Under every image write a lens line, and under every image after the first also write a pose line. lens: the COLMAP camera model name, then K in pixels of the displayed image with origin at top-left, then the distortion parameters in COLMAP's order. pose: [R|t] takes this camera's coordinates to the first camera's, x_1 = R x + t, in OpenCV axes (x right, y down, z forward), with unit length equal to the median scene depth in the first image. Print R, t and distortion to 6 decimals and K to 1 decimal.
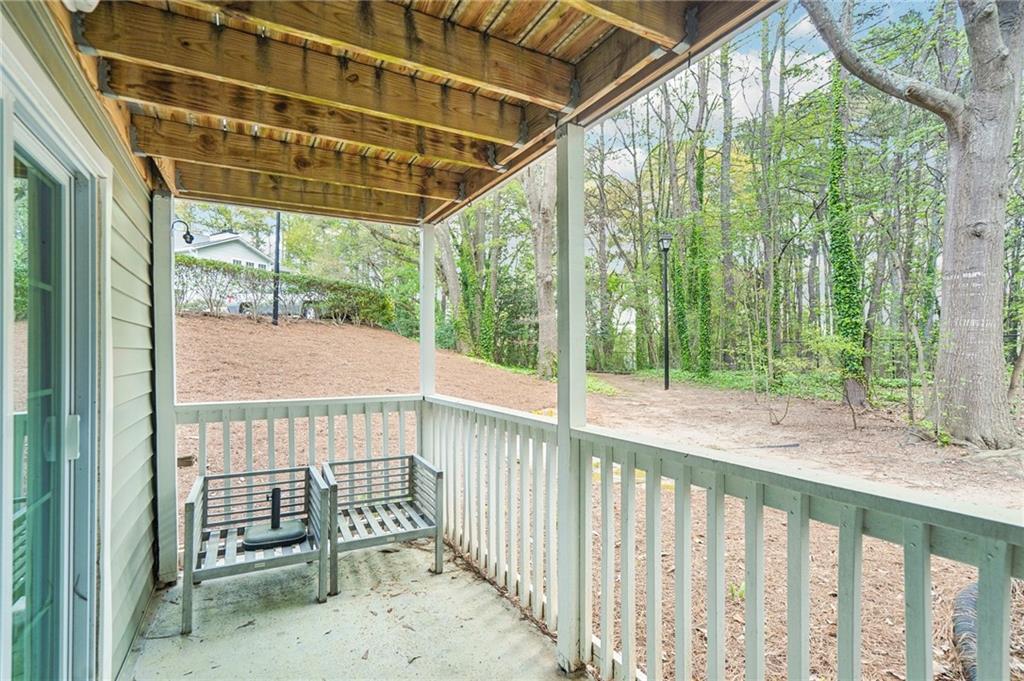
lens RADIAL K [[470.7, 0, 510.9], [0, 470.7, 350.2], [0, 0, 1]] dist [-0.000368, 0.000843]
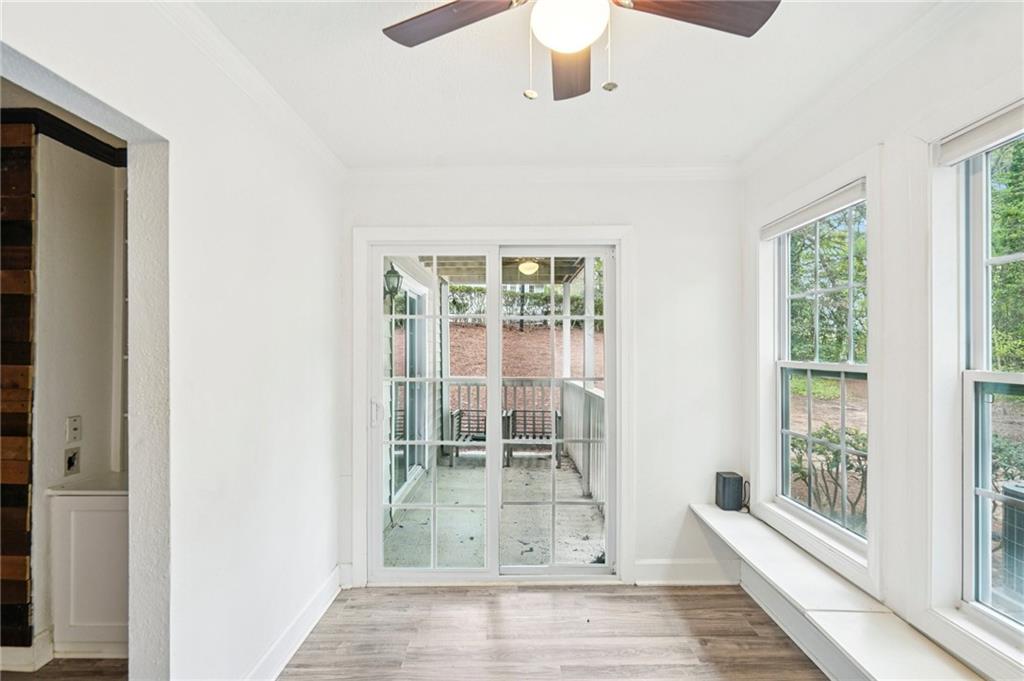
lens RADIAL K [[470.7, 0, 510.9], [0, 470.7, 350.2], [0, 0, 1]] dist [-0.000368, 0.000843]
pose [[0.865484, 0.002781, -0.500929, 0.615630], [-0.000809, 0.999991, 0.004154, -0.025133], [0.500936, -0.003190, 0.865479, -0.739873]]
